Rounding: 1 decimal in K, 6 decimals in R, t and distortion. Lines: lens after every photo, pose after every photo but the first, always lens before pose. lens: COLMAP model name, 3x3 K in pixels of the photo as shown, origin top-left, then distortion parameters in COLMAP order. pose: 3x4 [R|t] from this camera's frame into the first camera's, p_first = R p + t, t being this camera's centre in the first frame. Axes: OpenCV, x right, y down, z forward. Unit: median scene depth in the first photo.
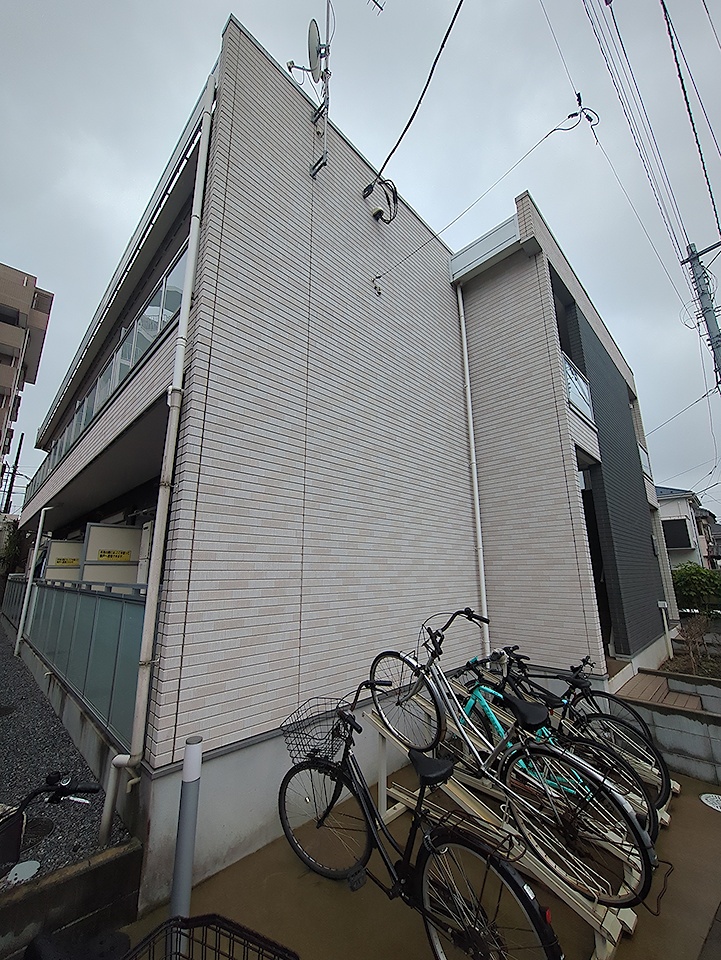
lens RADIAL K [[386.5, 0, 359.9], [0, 386.5, 477.7], [0, 0, 1]] dist [0.001013, 0.001278]
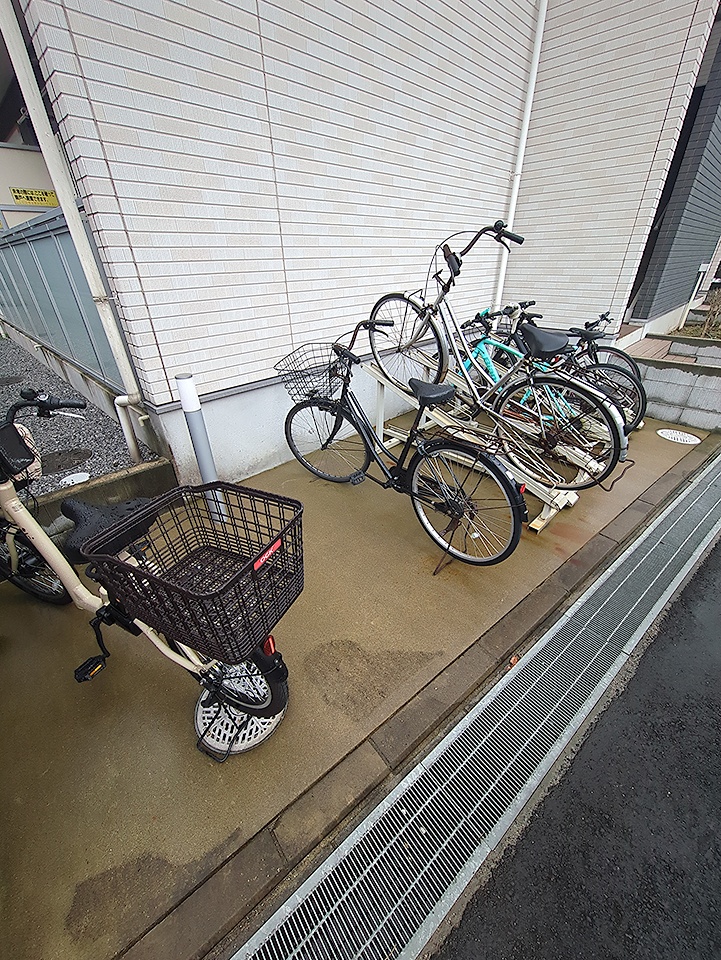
lens RADIAL K [[386.5, 0, 362.3], [0, 386.5, 483.6], [0, 0, 1]] dist [0.001013, 0.001278]
pose [[0.999911, -0.013084, 0.002787, 0.003534], [0.007507, 0.721271, 0.692612, 0.181120], [-0.011072, -0.692530, 0.721305, 0.106906]]
